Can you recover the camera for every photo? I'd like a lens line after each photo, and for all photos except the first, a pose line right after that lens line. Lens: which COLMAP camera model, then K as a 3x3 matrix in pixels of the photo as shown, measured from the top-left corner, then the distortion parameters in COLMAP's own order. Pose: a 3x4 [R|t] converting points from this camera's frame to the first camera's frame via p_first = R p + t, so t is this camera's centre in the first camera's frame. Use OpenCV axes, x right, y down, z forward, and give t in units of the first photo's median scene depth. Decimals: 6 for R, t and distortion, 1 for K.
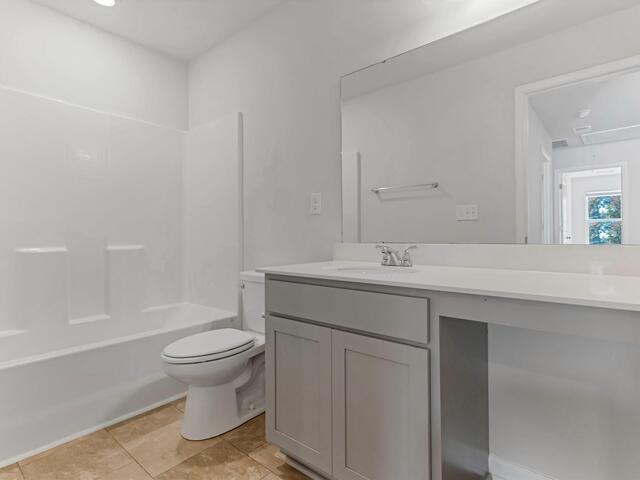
lens RADIAL K [[346.8, 0, 319.5], [0, 346.8, 237.5], [0, 0, 1]] dist [0.003398, -0.000566]
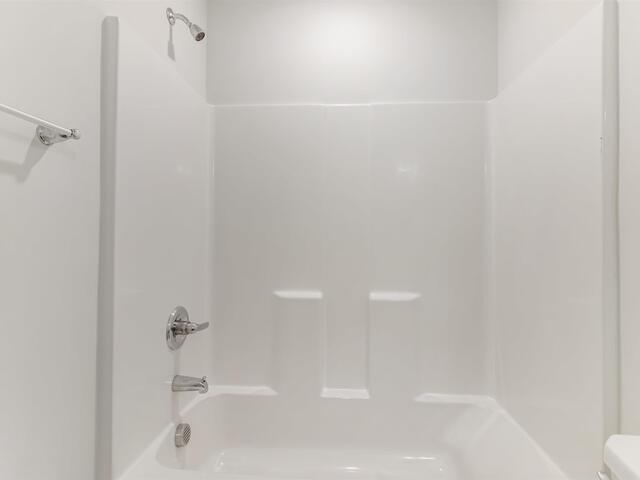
lens RADIAL K [[346.8, 0, 319.5], [0, 346.8, 240.1], [0, 0, 1]] dist [0.003398, -0.000566]
pose [[0.608868, 0.004813, -0.793257, -0.117850], [-0.014147, 0.999888, -0.004792, -0.076119], [0.793145, 0.014140, 0.608868, 0.489764]]
